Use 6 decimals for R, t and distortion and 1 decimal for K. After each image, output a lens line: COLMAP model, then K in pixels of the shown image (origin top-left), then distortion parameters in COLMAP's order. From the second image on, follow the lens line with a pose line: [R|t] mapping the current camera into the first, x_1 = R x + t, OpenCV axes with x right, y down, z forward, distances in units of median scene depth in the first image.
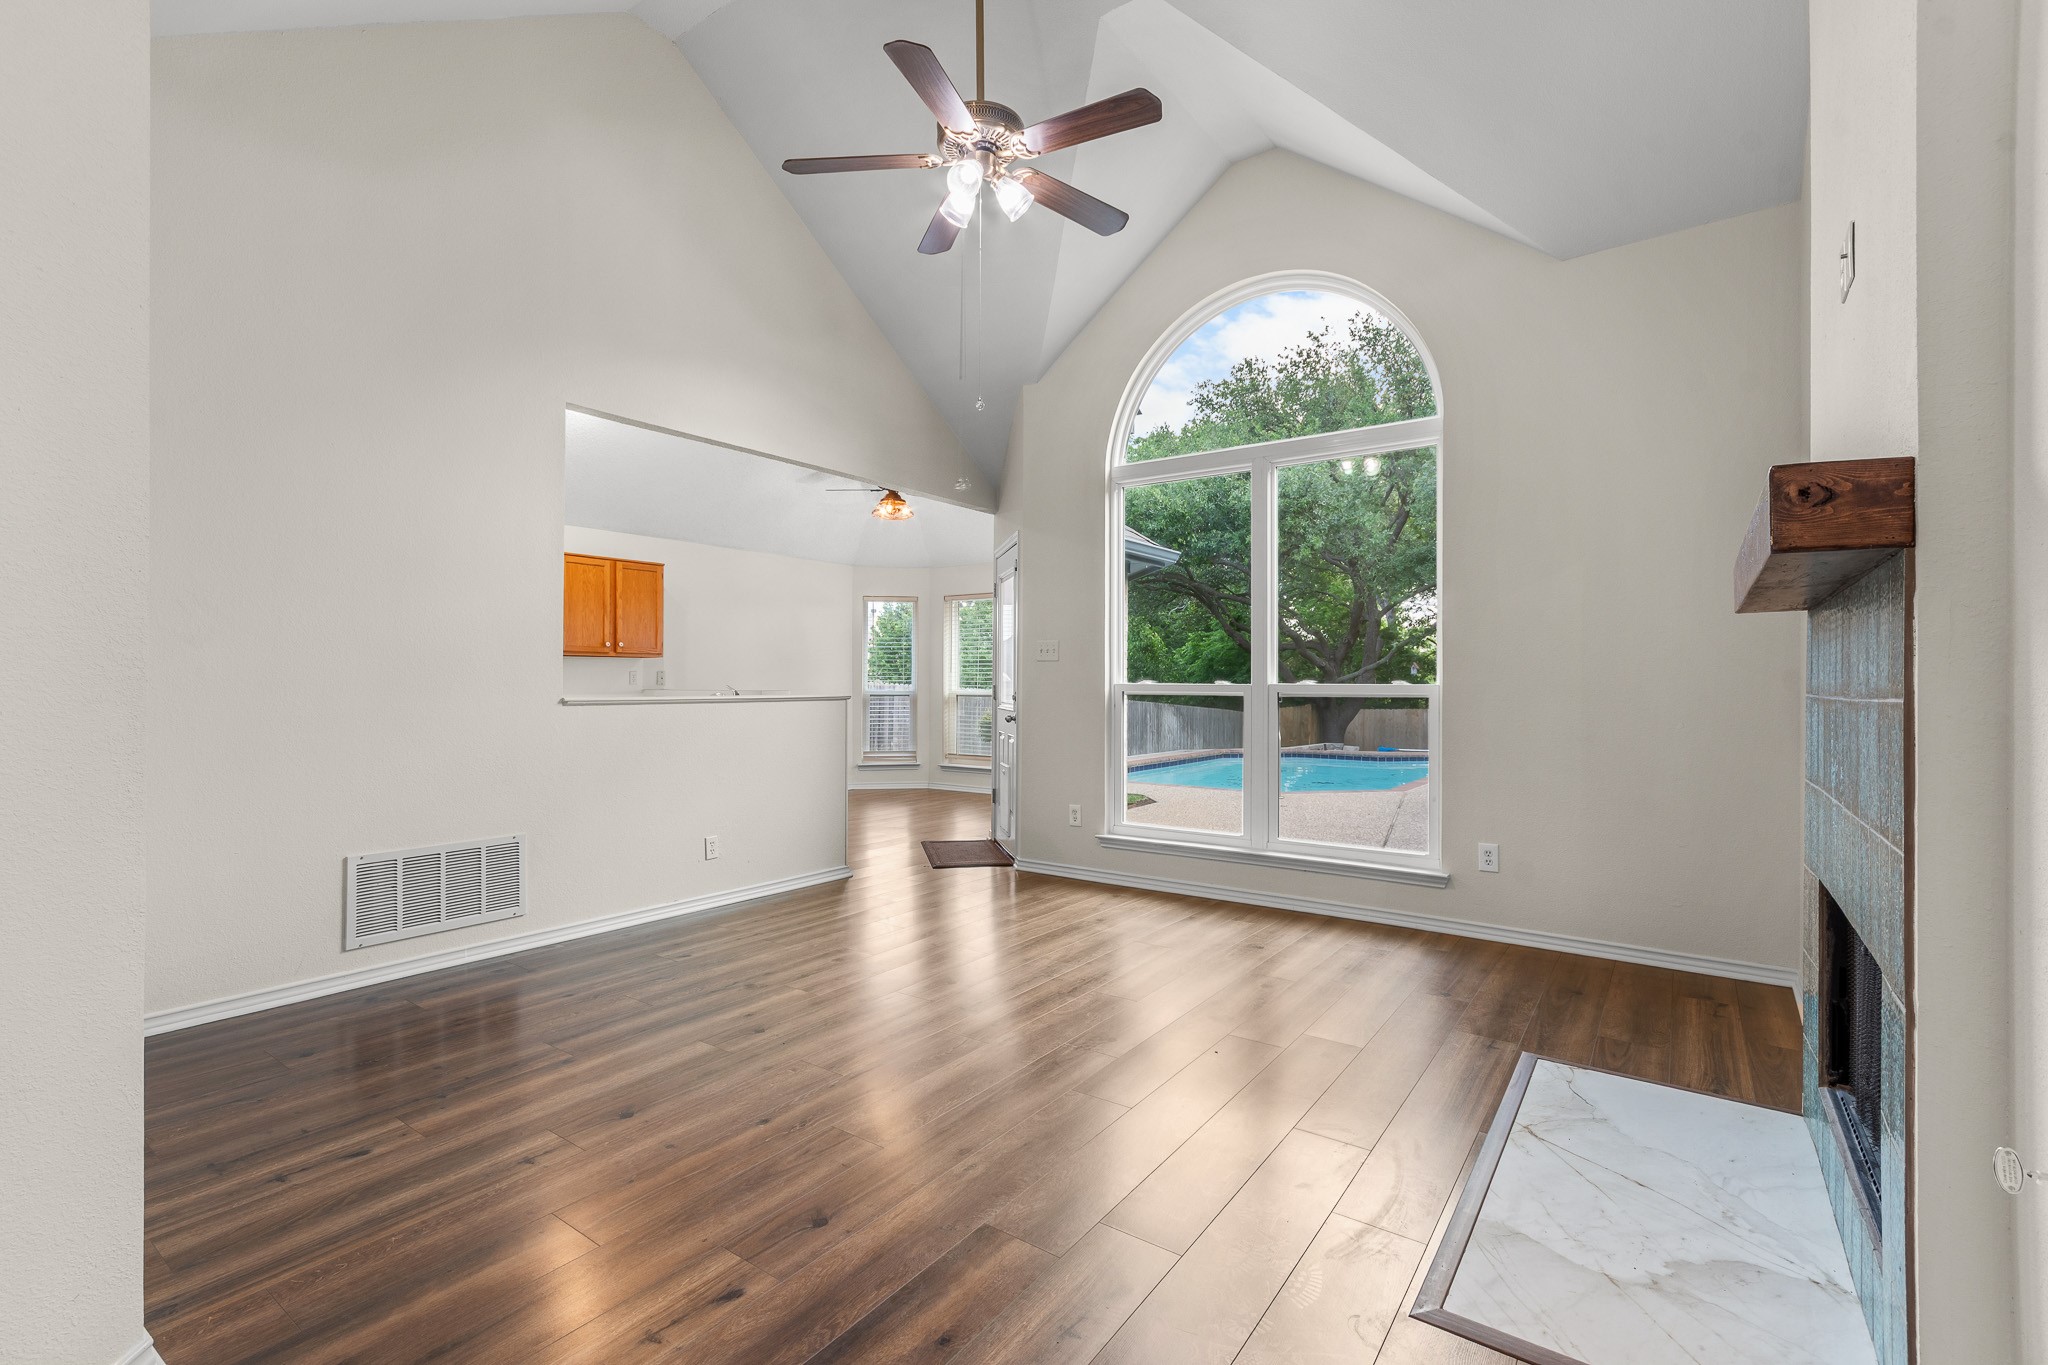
lens RADIAL K [[895.9, 0, 1023.0], [0, 895.9, 680.6], [0, 0, 1]] dist [-0.000201, -0.000023]
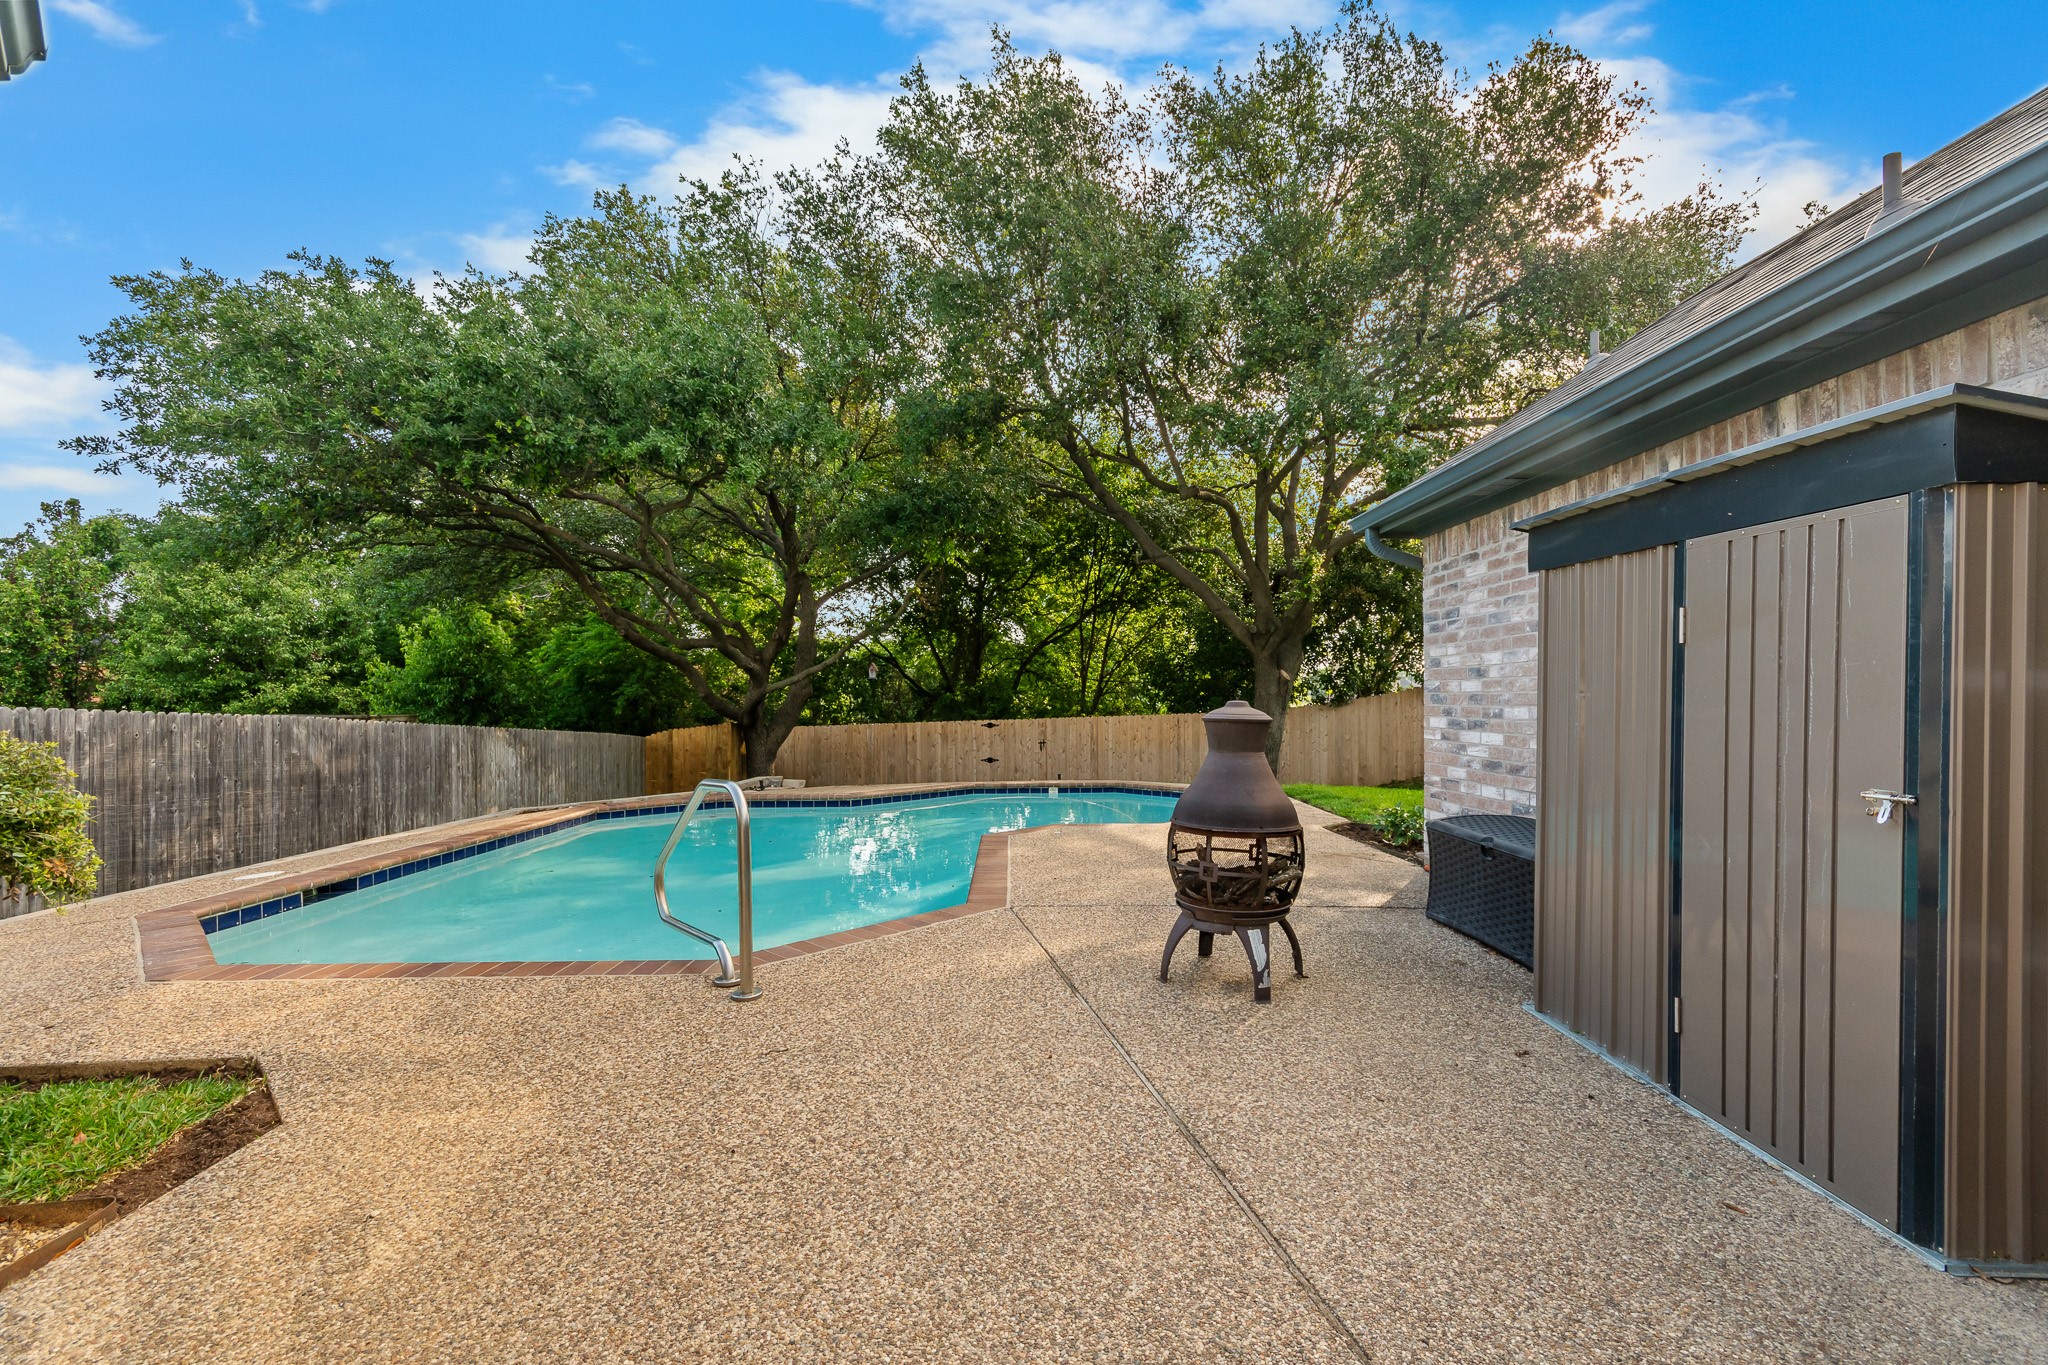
lens RADIAL K [[895.9, 0, 1021.3], [0, 895.9, 696.4], [0, 0, 1]] dist [-0.000201, -0.000023]
pose [[0.794753, -0.003529, 0.606923, 0.078019], [0.003247, 0.999994, 0.001563, 0.005016], [-0.606924, 0.000728, 0.794759, 0.310229]]
